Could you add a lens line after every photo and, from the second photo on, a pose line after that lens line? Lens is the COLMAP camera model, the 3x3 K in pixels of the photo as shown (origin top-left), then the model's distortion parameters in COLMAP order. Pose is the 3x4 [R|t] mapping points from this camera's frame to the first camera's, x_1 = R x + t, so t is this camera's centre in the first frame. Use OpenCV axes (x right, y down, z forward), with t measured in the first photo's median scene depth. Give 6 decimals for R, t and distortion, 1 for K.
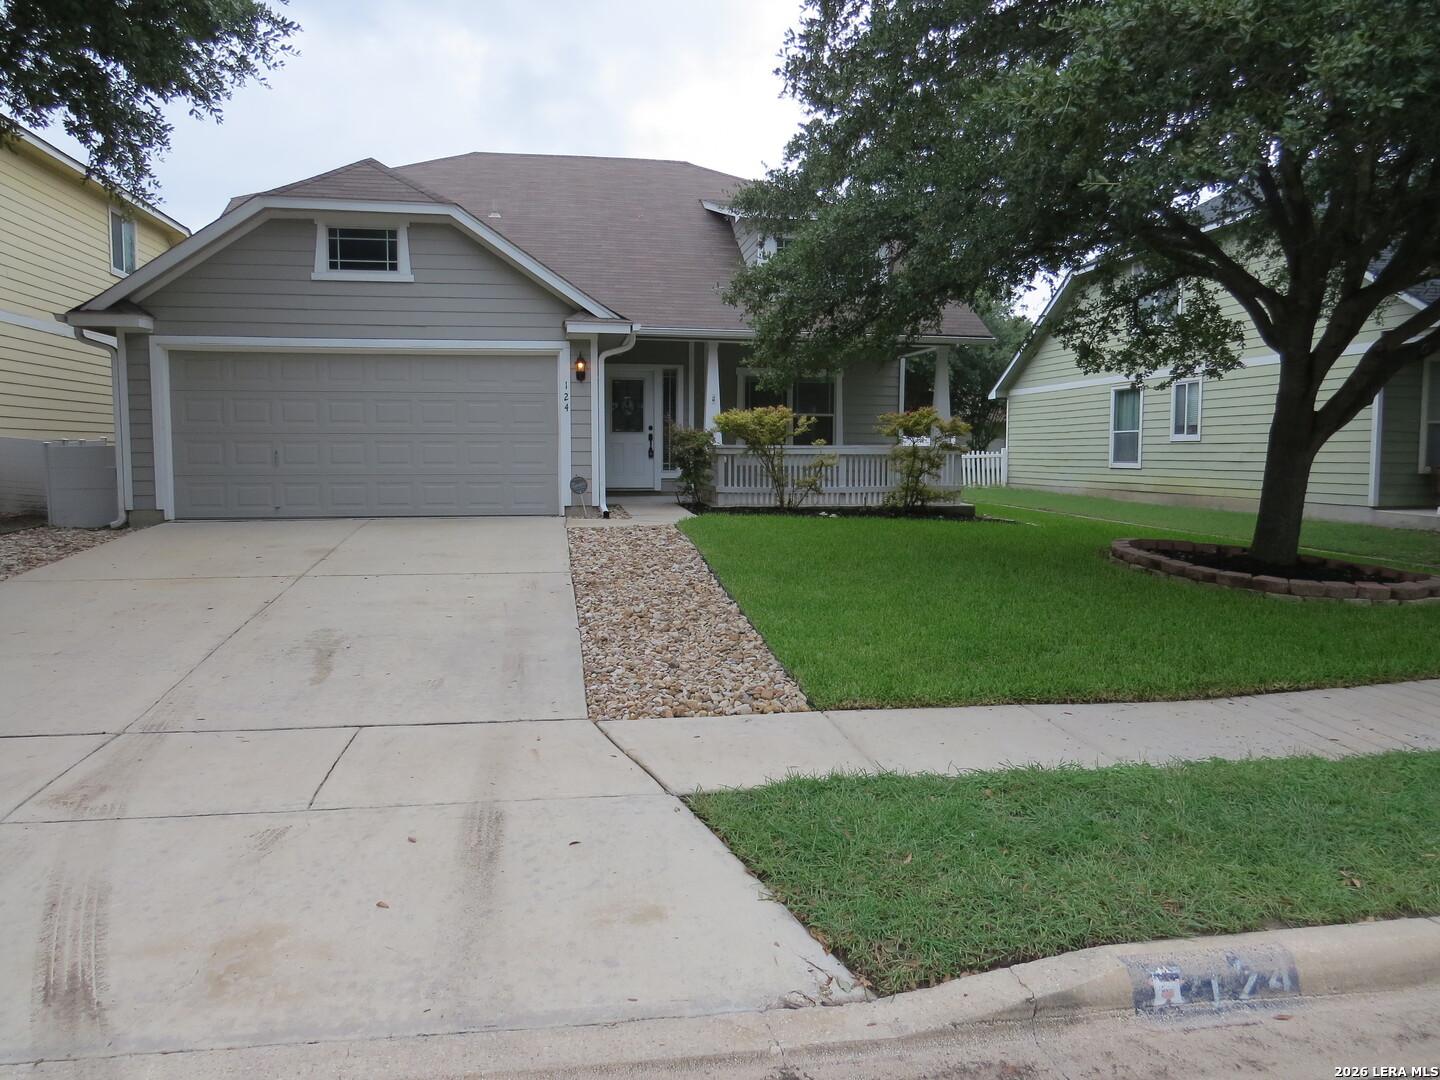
lens RADIAL K [[1020.8, 0, 722.1], [0, 1020.8, 536.7], [0, 0, 1]] dist [-0.031339, 0.010584]
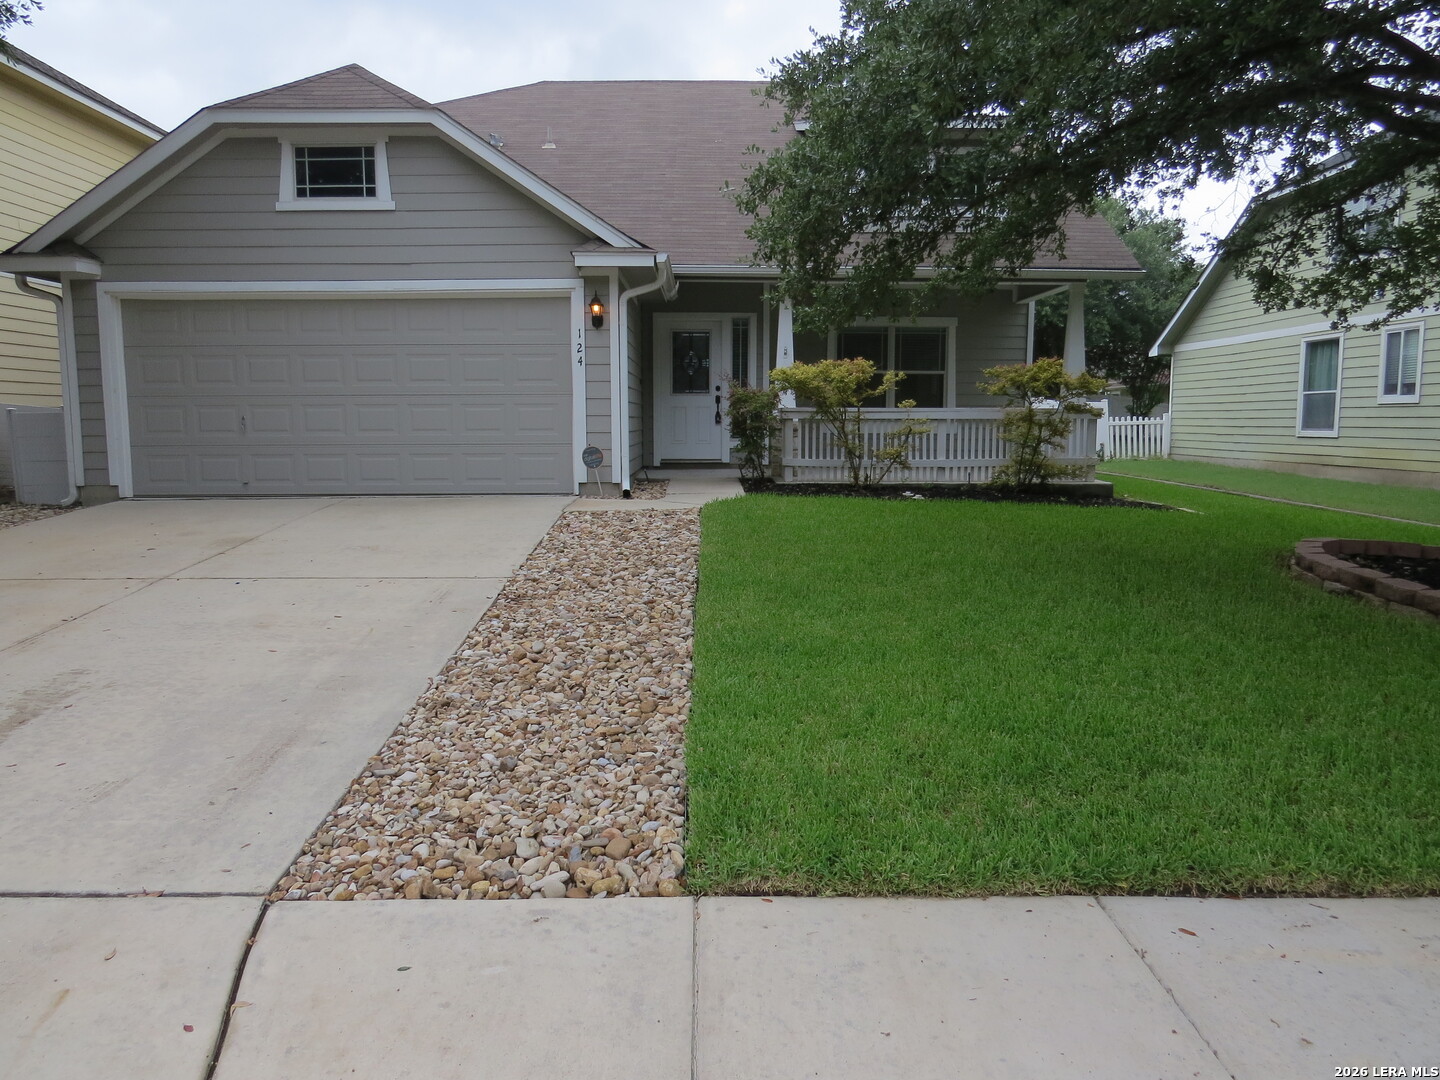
lens RADIAL K [[1020.8, 0, 718.9], [0, 1020.8, 541.5], [0, 0, 1]] dist [-0.031339, 0.010584]
pose [[0.988217, 0.015295, -0.152291, 0.082680], [-0.009831, 0.999283, 0.036573, -0.014600], [0.152741, -0.034645, 0.987659, 0.214777]]
